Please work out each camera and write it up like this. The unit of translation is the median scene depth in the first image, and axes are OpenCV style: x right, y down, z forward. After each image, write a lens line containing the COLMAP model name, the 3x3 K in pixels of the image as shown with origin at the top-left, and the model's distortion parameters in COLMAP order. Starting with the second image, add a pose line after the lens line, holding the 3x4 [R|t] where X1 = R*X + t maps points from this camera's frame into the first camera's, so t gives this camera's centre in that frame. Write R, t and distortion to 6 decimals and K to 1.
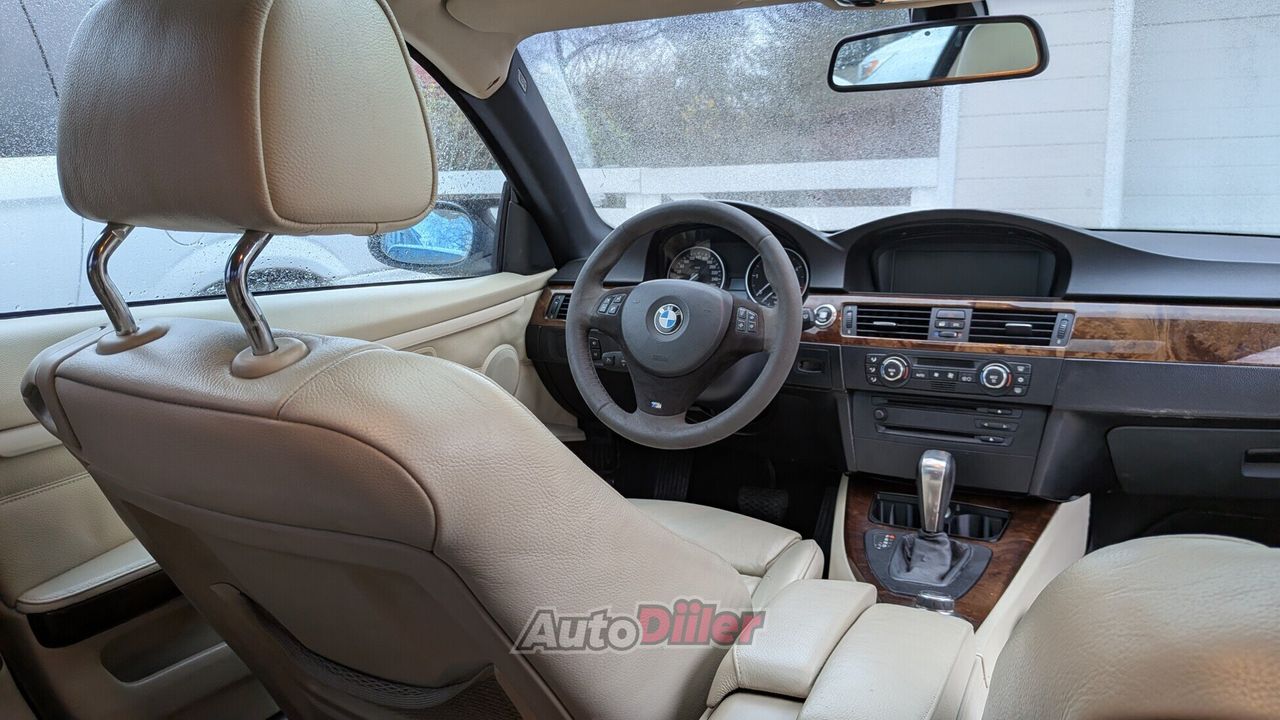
lens RADIAL K [[941.2, 0, 640.0], [0, 941.2, 360.0], [0, 0, 1]] dist [0.113389, -0.216963]
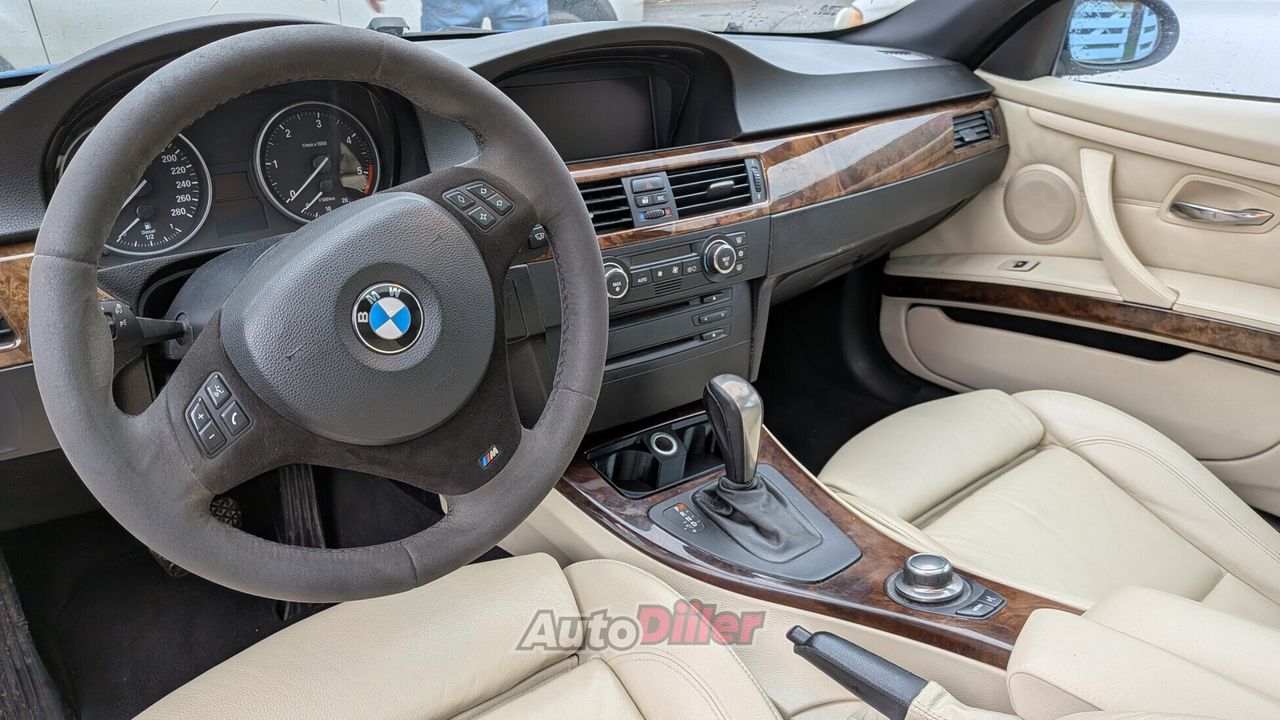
lens RADIAL K [[941.2, 0, 640.0], [0, 941.2, 360.0], [0, 0, 1]] dist [0.113389, -0.216963]
pose [[0.398292, -0.348121, 0.848631, -0.314738], [0.129489, 0.937256, 0.323702, -0.154109], [-0.908073, -0.019039, 0.418380, 0.717718]]
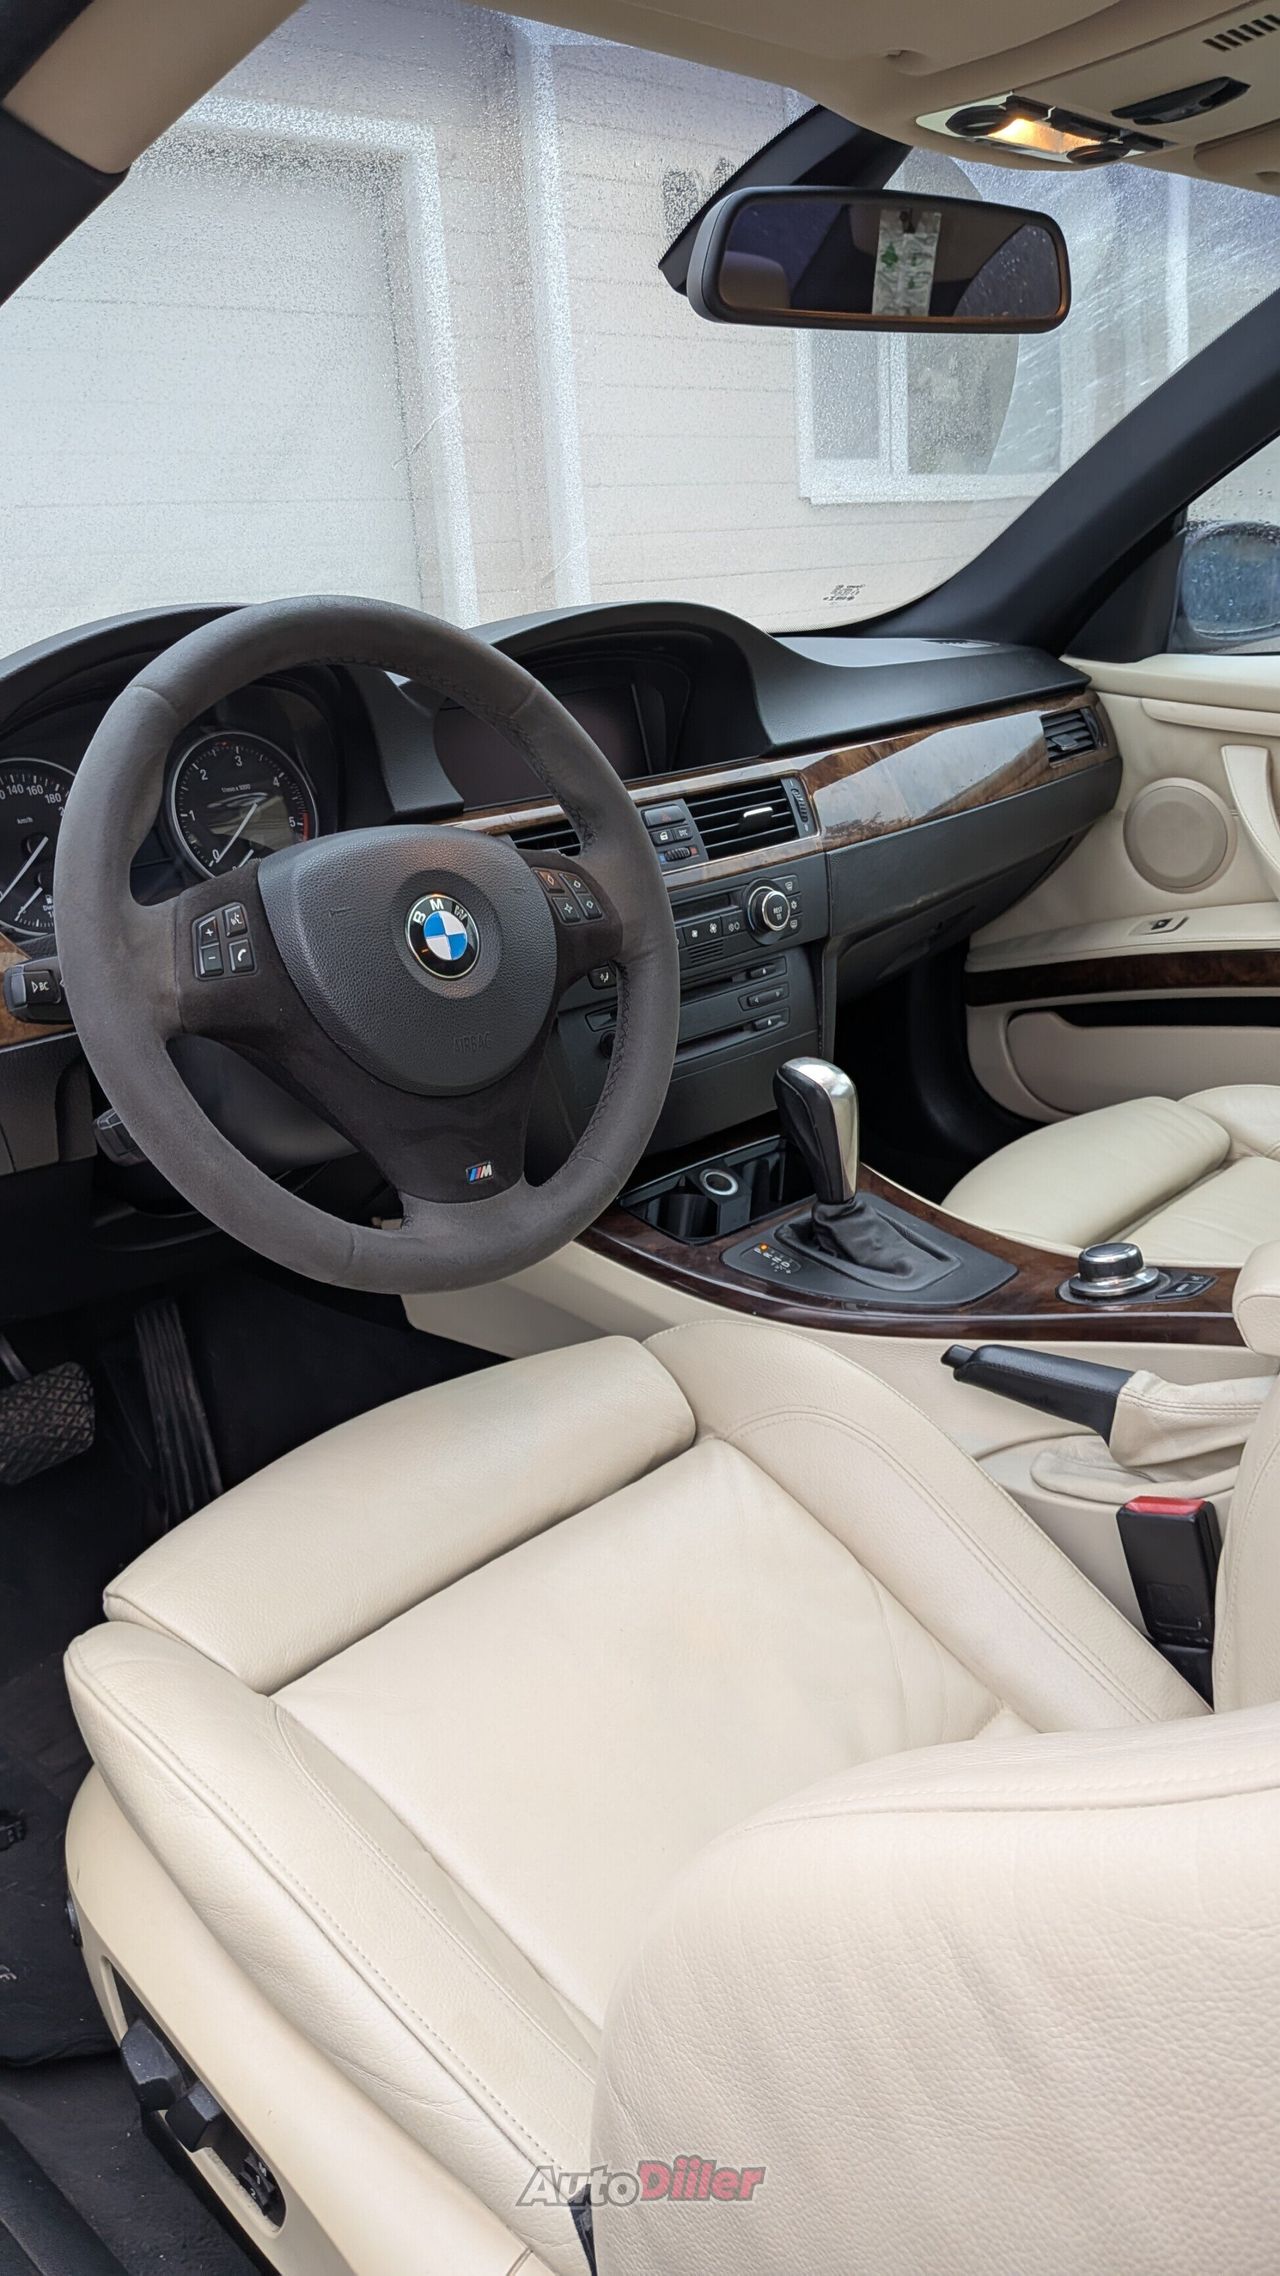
lens RADIAL K [[1673.6, 0, 640.0], [0, 1673.6, 1138.0], [0, 0, 1]] dist [0.113389, -0.216963]
pose [[0.290474, -0.311382, 0.904802, -0.559705], [0.216428, 0.942448, 0.254856, -0.119087], [-0.932086, 0.121795, 0.341148, 0.729470]]
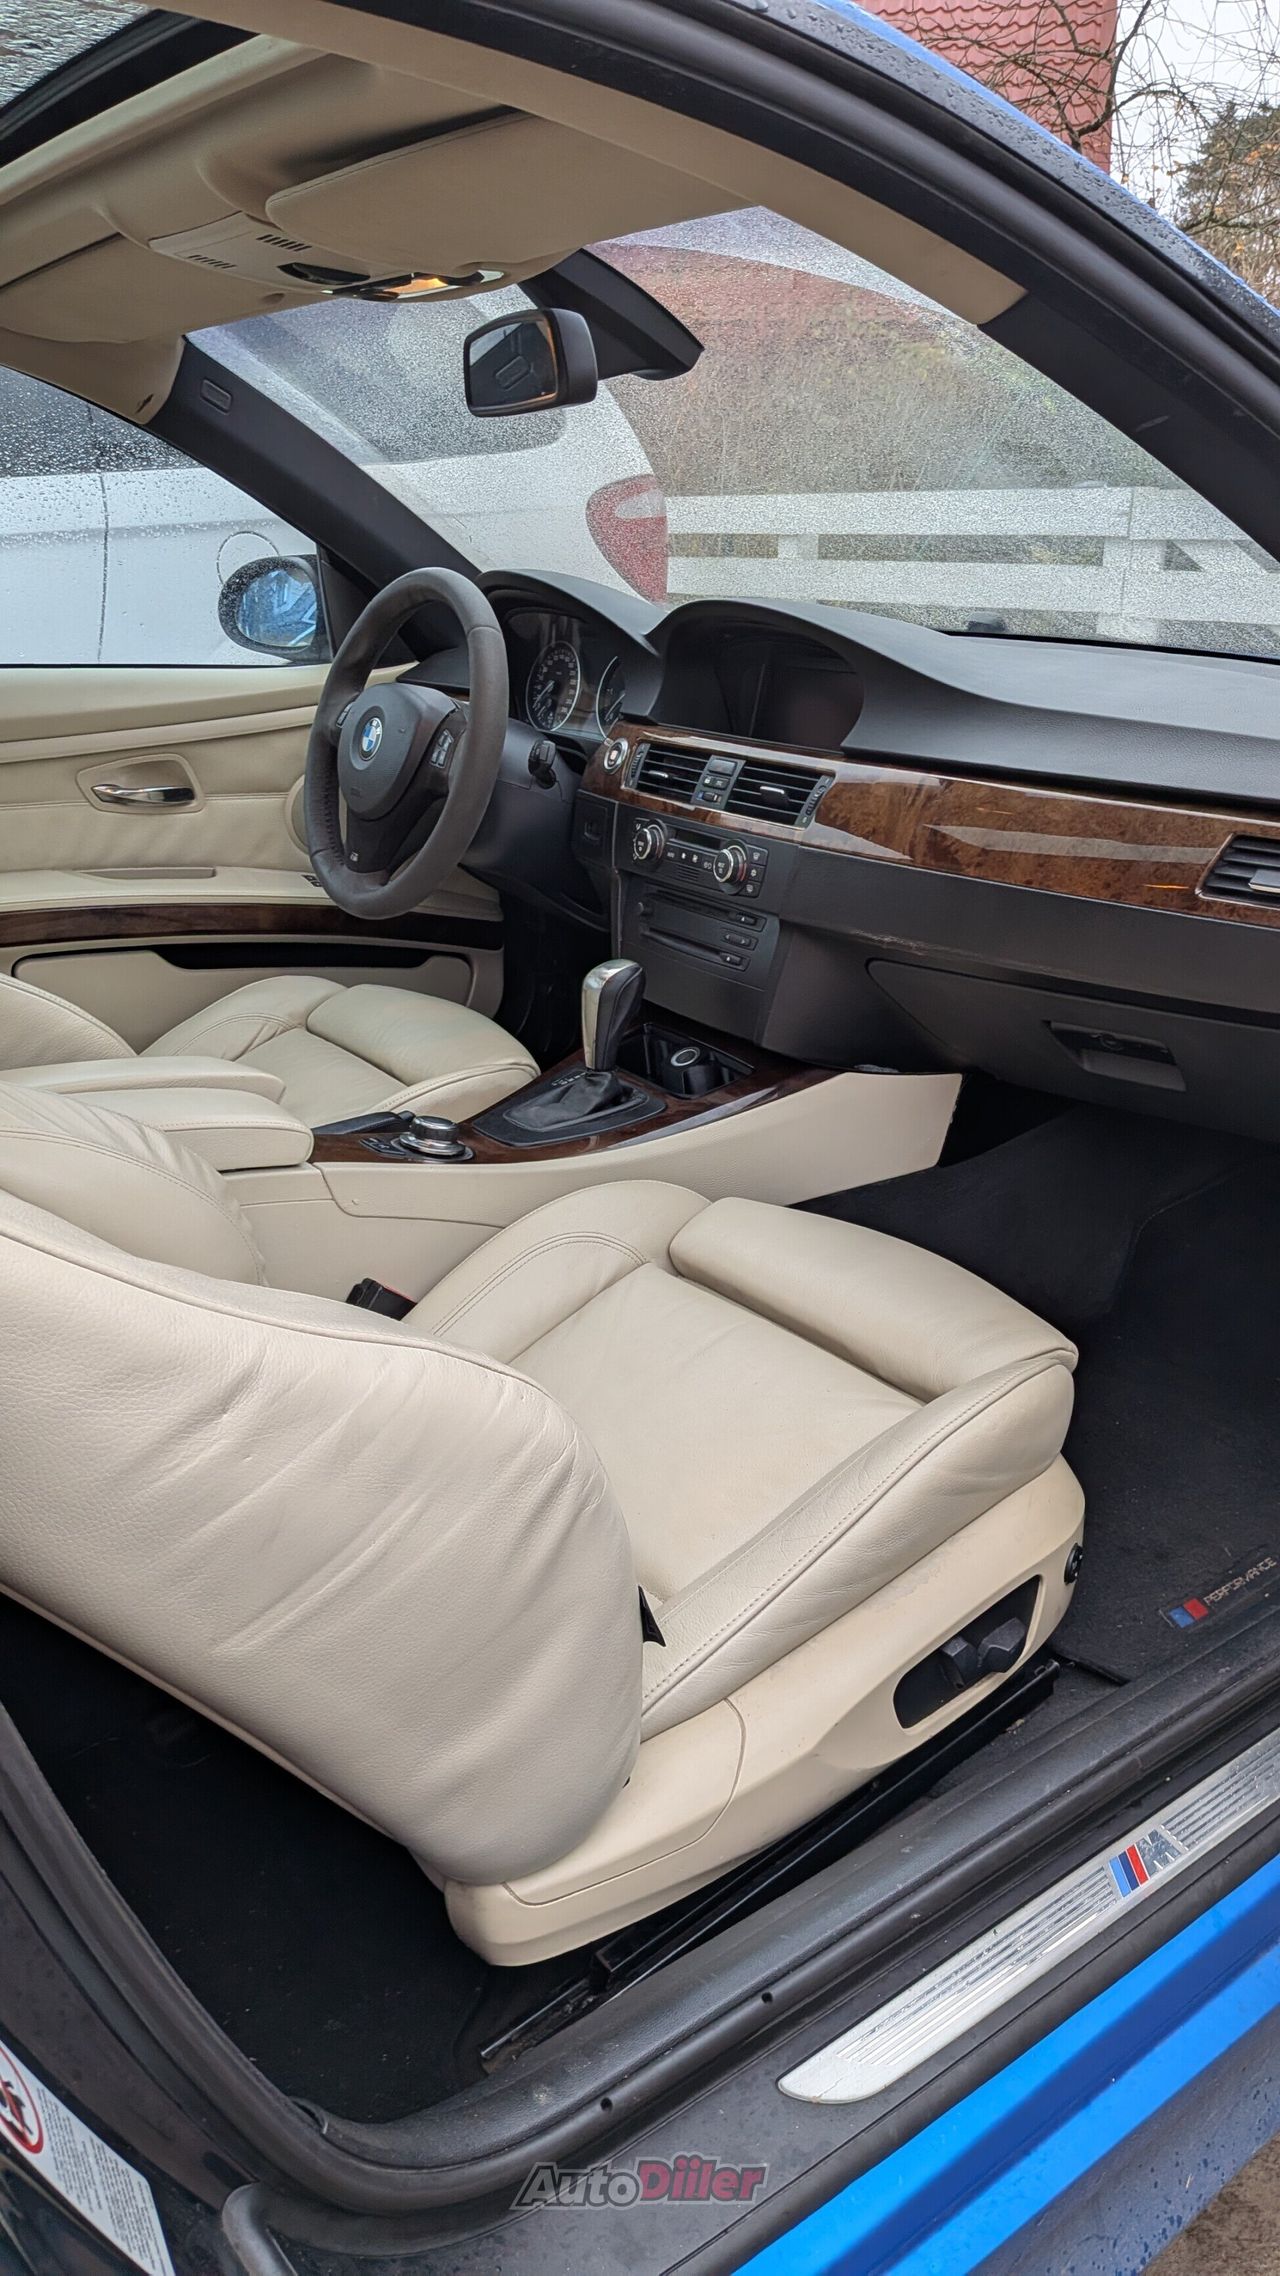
lens RADIAL K [[1673.6, 0, 640.0], [0, 1673.6, 1138.0], [0, 0, 1]] dist [0.113389, -0.216963]
pose [[0.889152, 0.177943, -0.421597, 0.825201], [-0.101519, 0.975046, 0.197434, -0.021378], [0.446208, -0.132749, 0.885029, -0.100504]]
